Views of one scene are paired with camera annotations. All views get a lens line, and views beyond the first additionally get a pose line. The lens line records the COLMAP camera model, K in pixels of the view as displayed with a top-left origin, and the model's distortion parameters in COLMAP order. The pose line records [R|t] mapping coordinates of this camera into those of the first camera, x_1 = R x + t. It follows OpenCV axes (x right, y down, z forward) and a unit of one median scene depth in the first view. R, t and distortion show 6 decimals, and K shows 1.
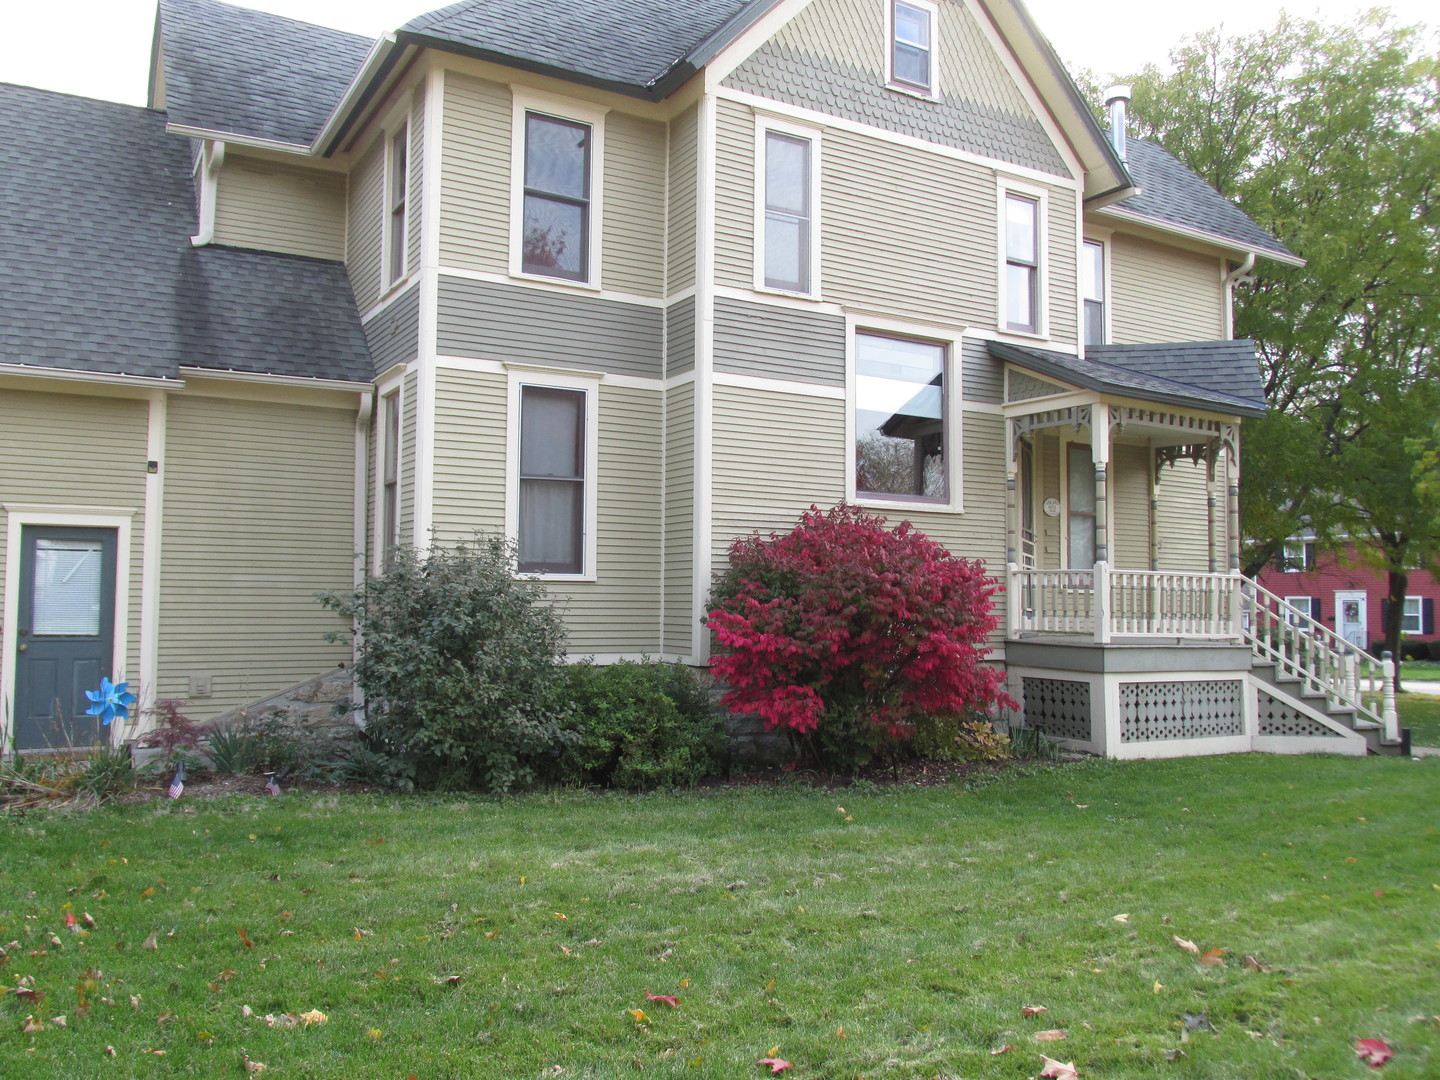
lens RADIAL K [[1176.6, 0, 719.1], [0, 1176.6, 536.4], [0, 0, 1]] dist [-0.018798, 0.008860]
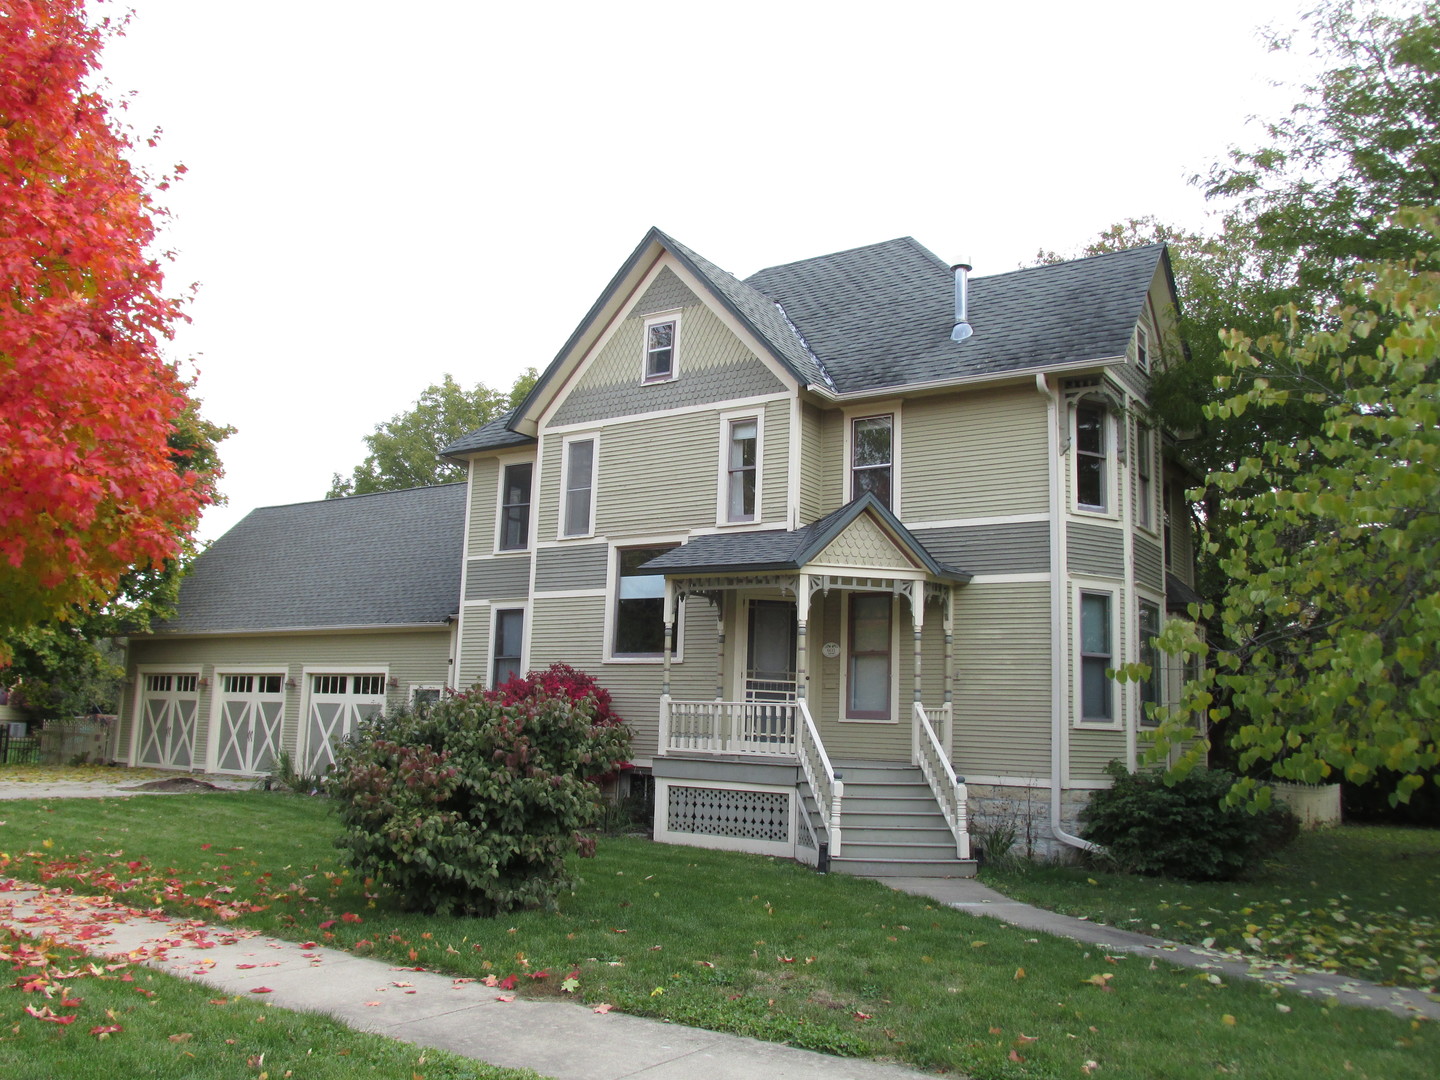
lens RADIAL K [[1176.6, 0, 717.4], [0, 1176.6, 542.9], [0, 0, 1]] dist [-0.018798, 0.008860]
pose [[0.440381, -0.140695, -0.886718, 1.562167], [0.022679, 0.989073, -0.145672, 0.046651], [0.897525, 0.044041, 0.438759, 0.436082]]
